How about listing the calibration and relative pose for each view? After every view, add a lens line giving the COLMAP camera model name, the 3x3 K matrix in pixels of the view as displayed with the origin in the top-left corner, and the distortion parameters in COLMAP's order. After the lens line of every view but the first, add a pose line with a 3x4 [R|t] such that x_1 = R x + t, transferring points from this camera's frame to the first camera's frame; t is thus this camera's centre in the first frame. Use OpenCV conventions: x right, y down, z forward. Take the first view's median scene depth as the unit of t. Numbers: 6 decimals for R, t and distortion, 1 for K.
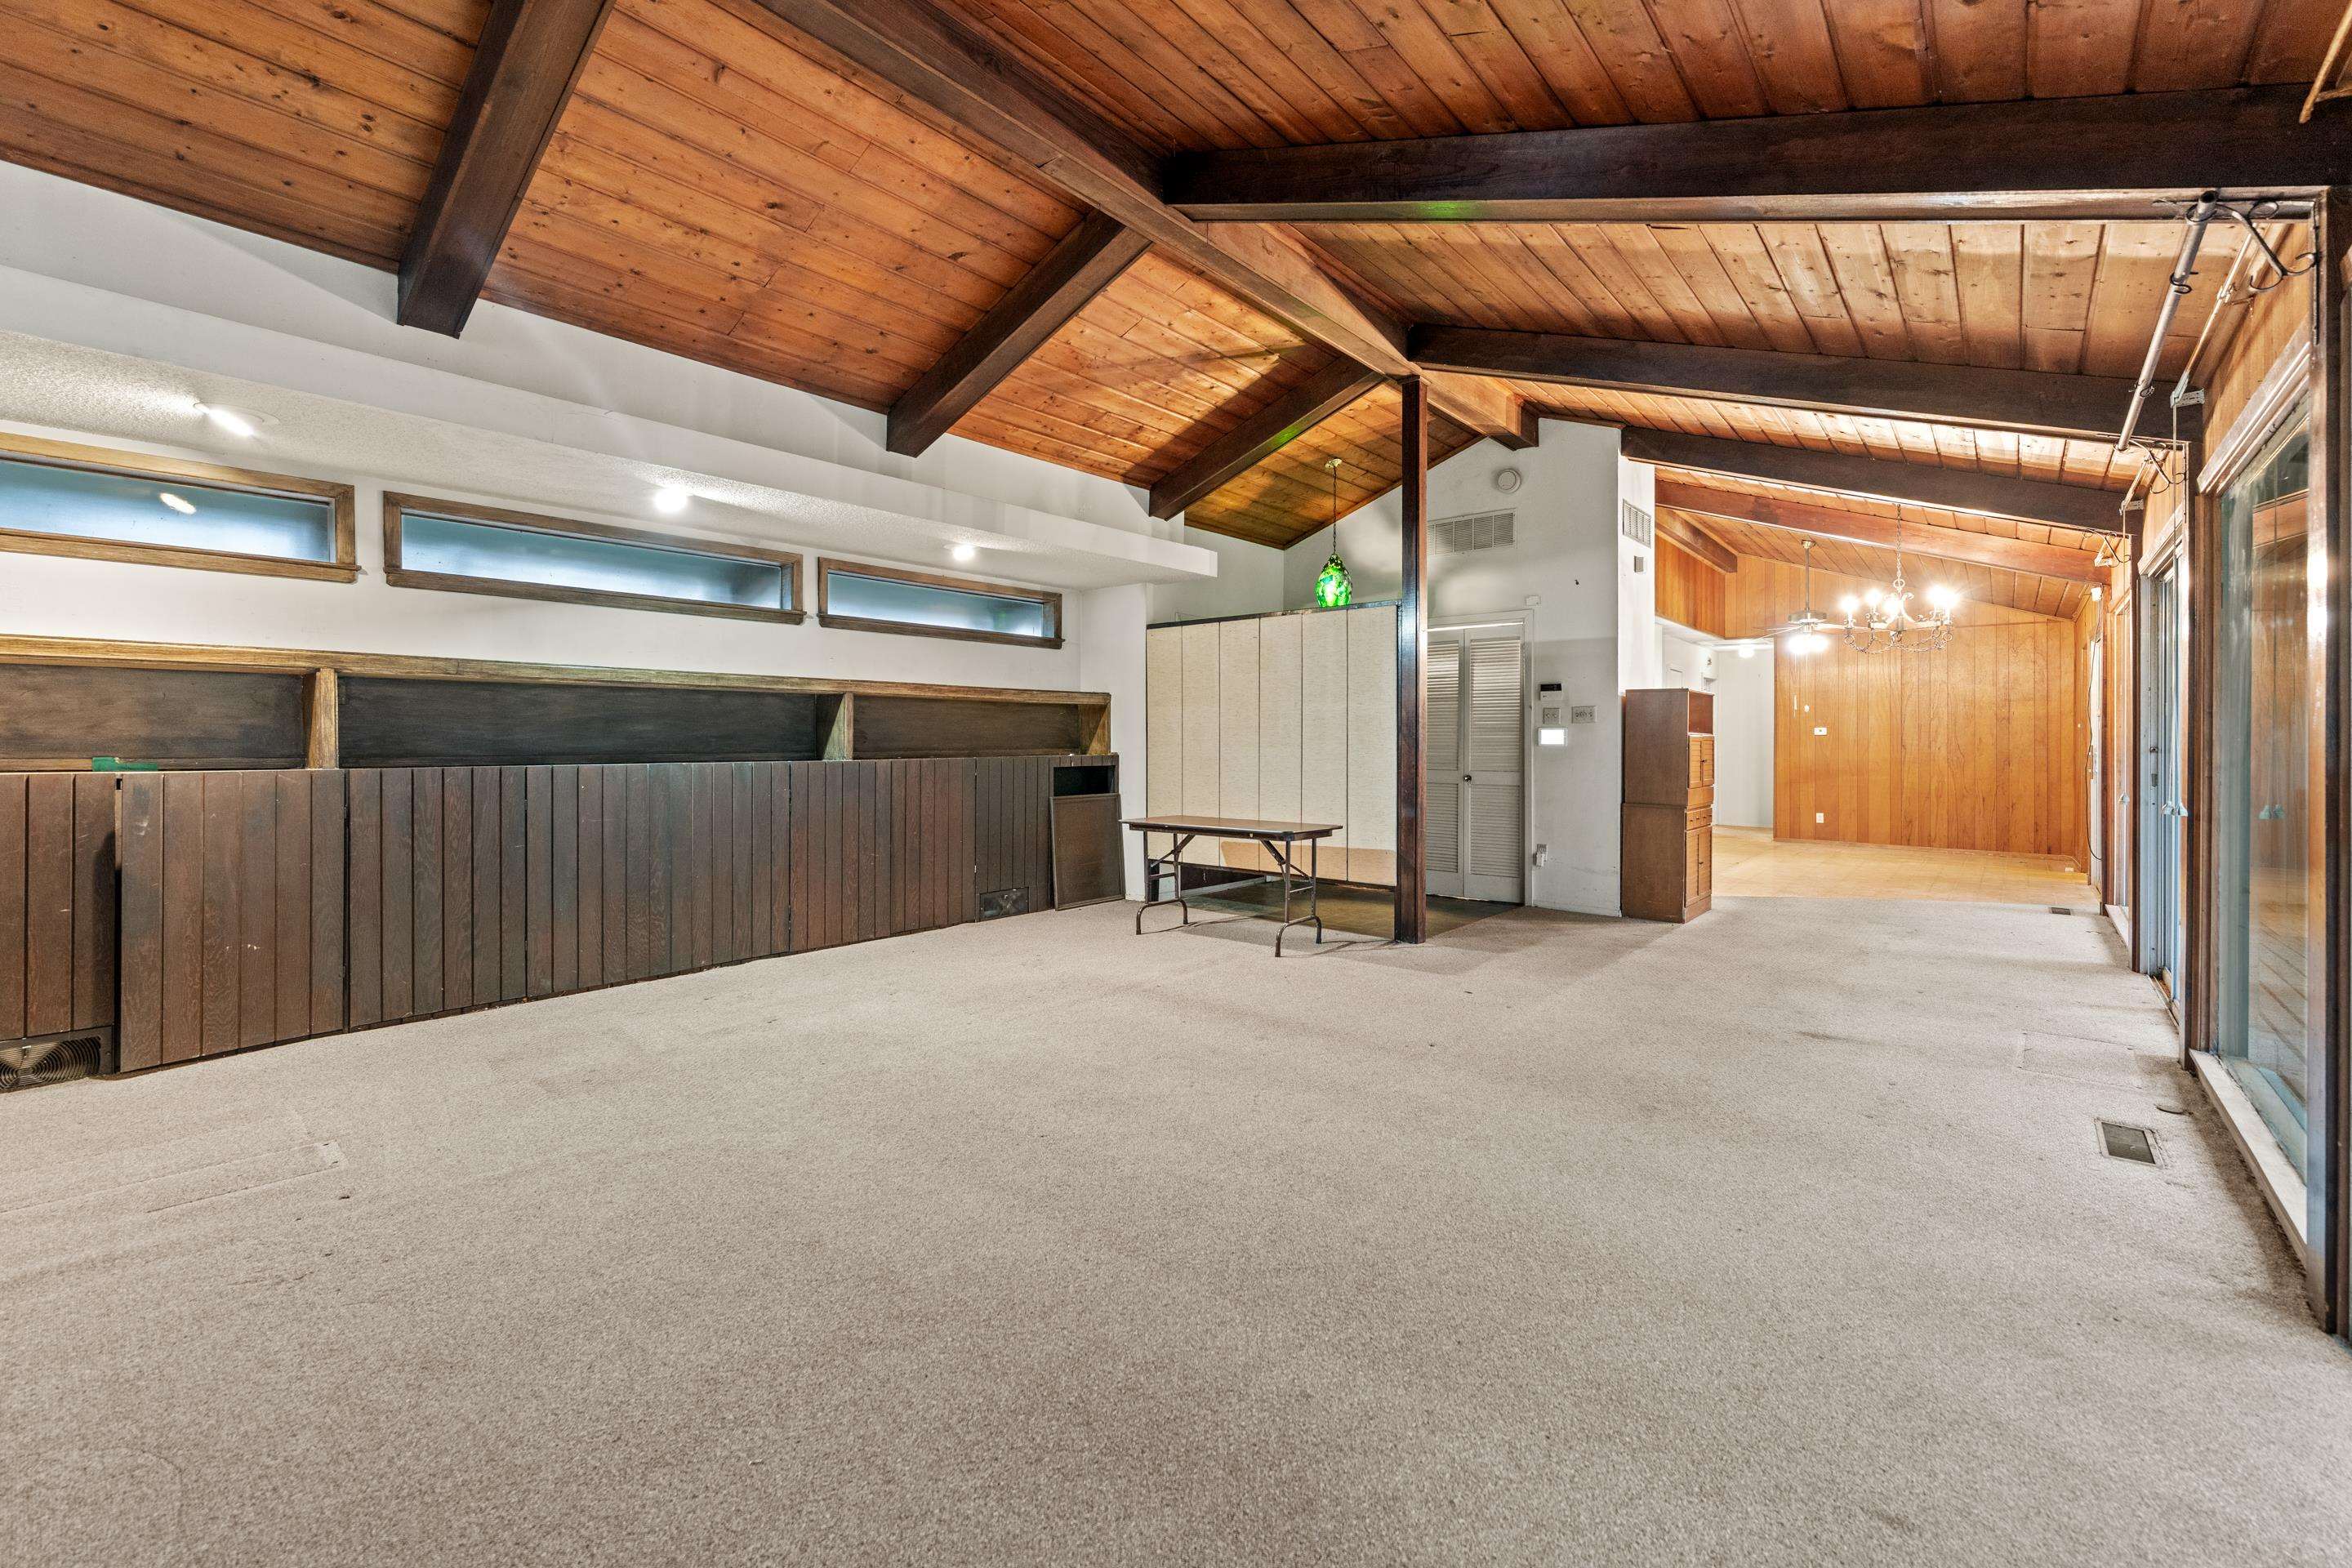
lens RADIAL K [[964.4, 0, 1213.2], [0, 964.4, 741.0], [0, 0, 1]] dist [-0.011847, 0.001386]
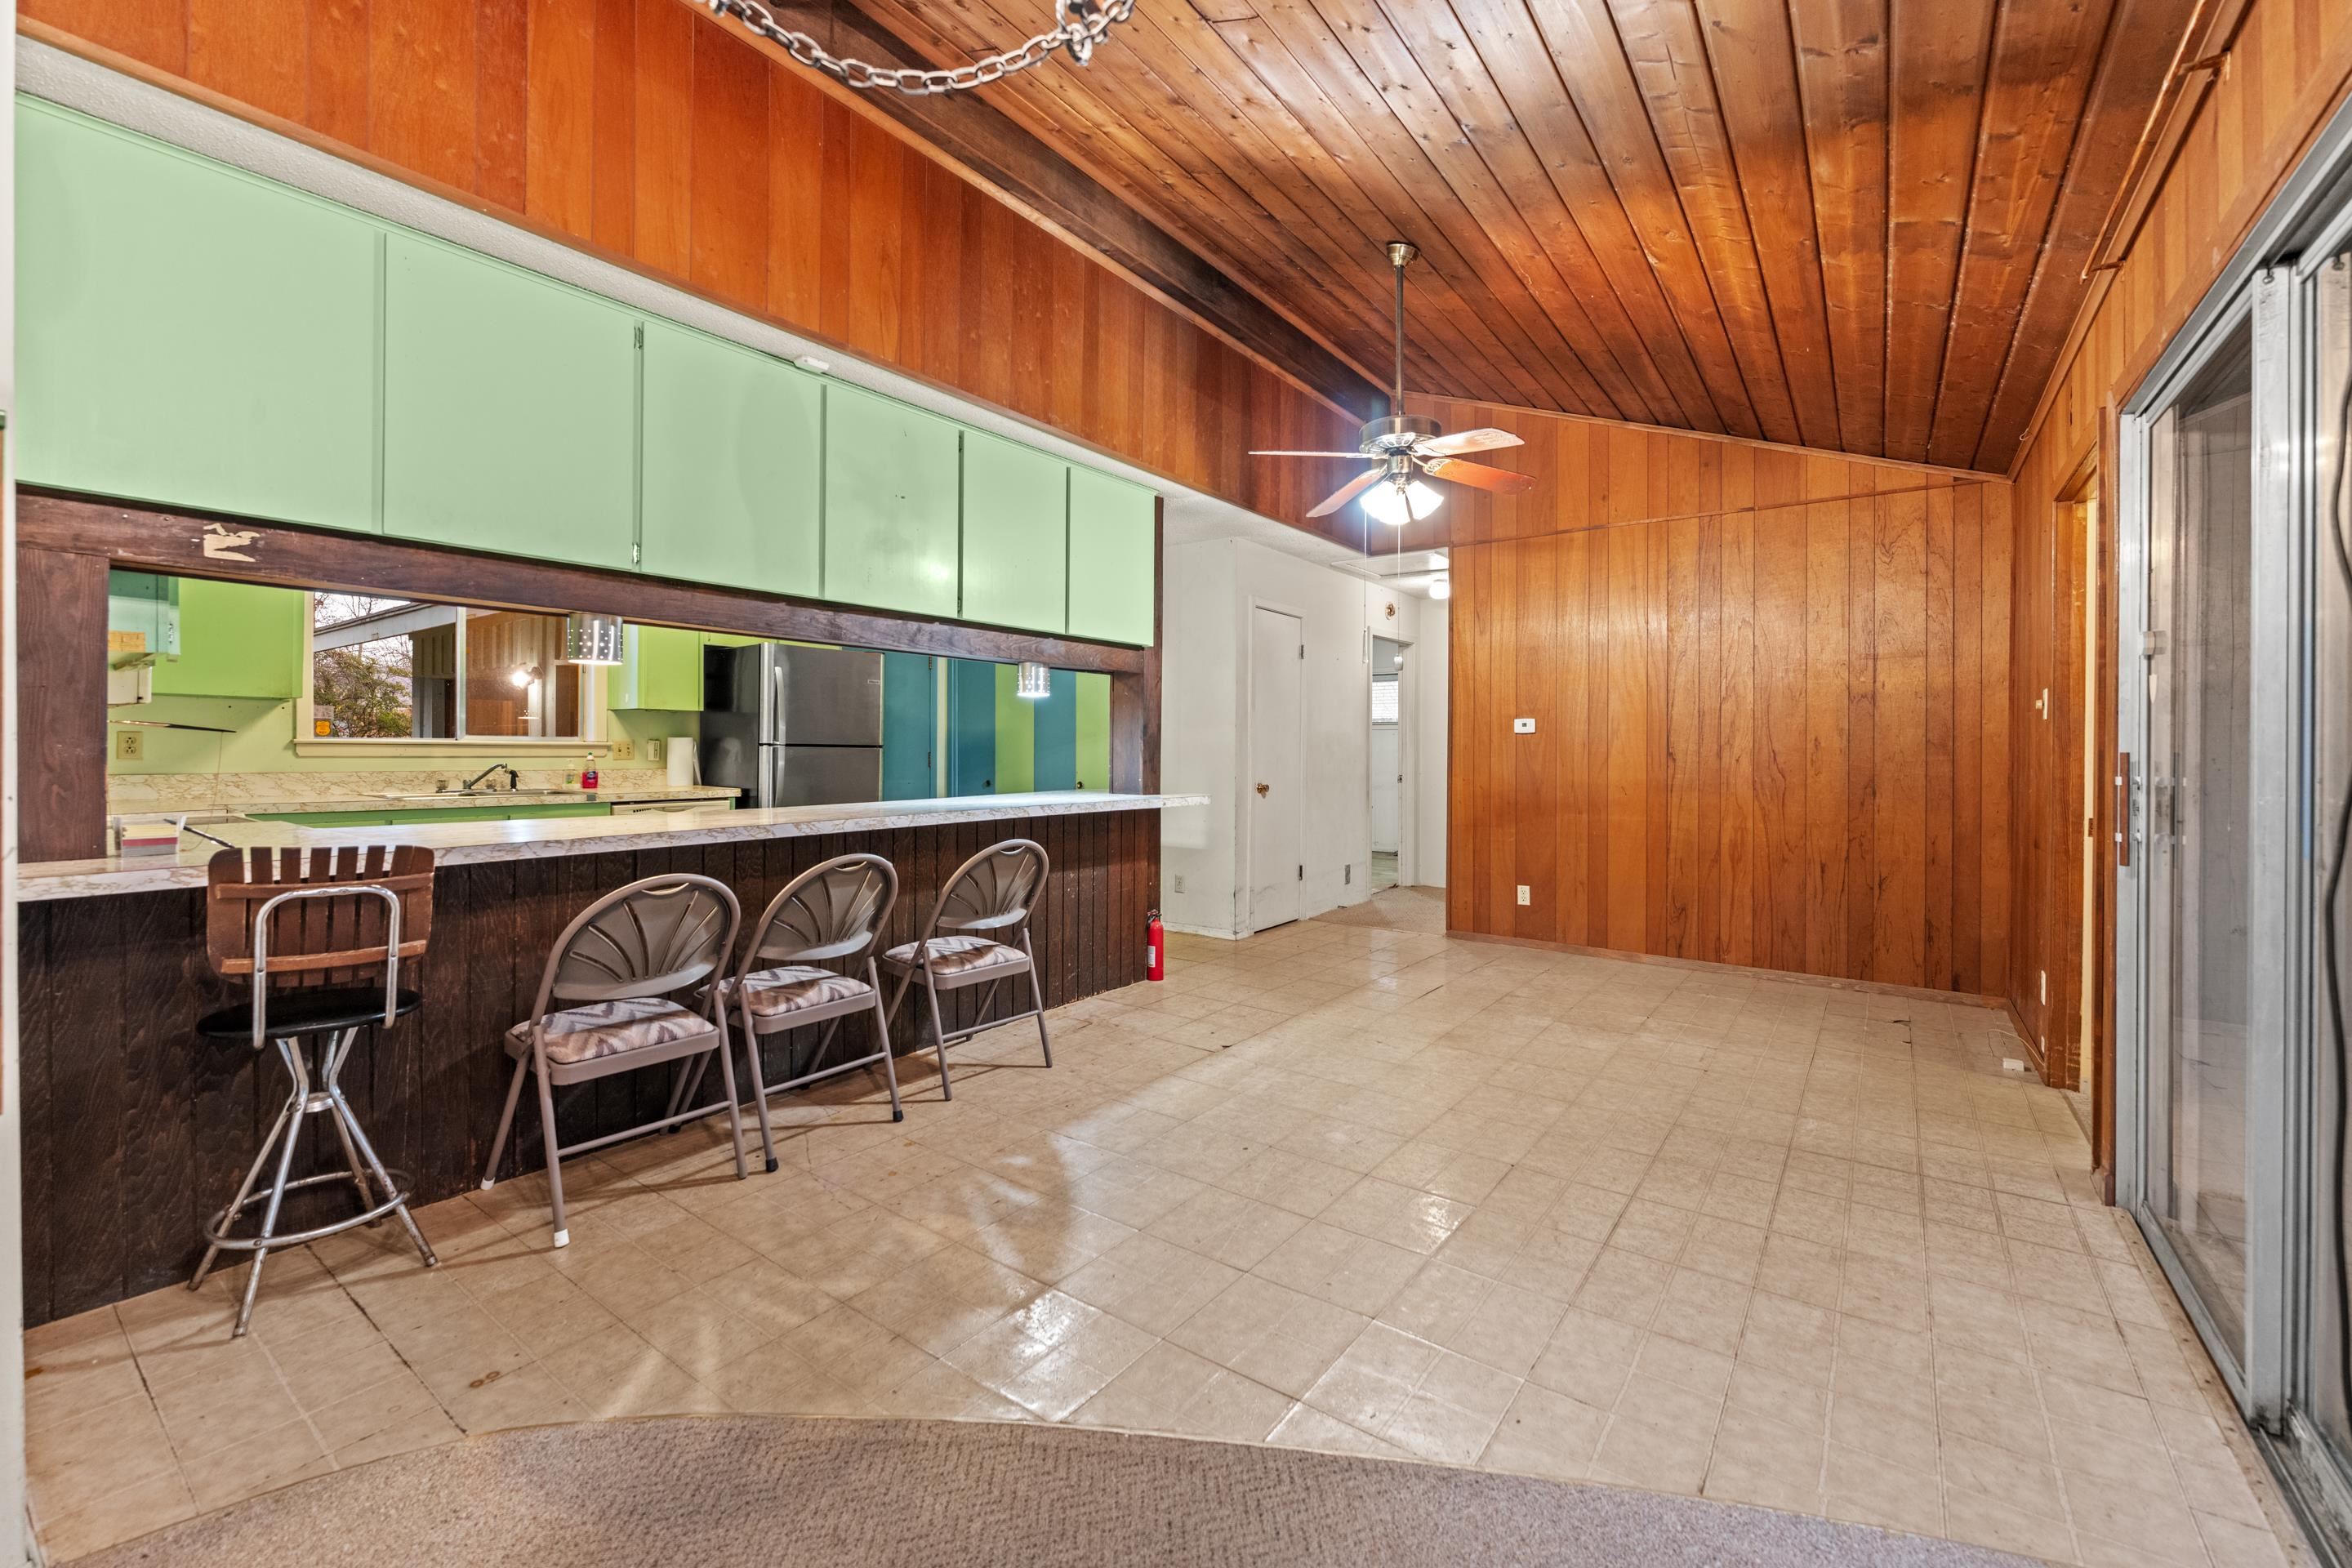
lens RADIAL K [[964.4, 0, 1191.9], [0, 964.4, 753.5], [0, 0, 1]] dist [-0.011847, 0.001386]
pose [[0.997958, -0.000721, 0.063863, 0.451759], [0.000255, 0.999973, 0.007312, 0.000723], [-0.063866, -0.007280, 0.997932, 0.533413]]
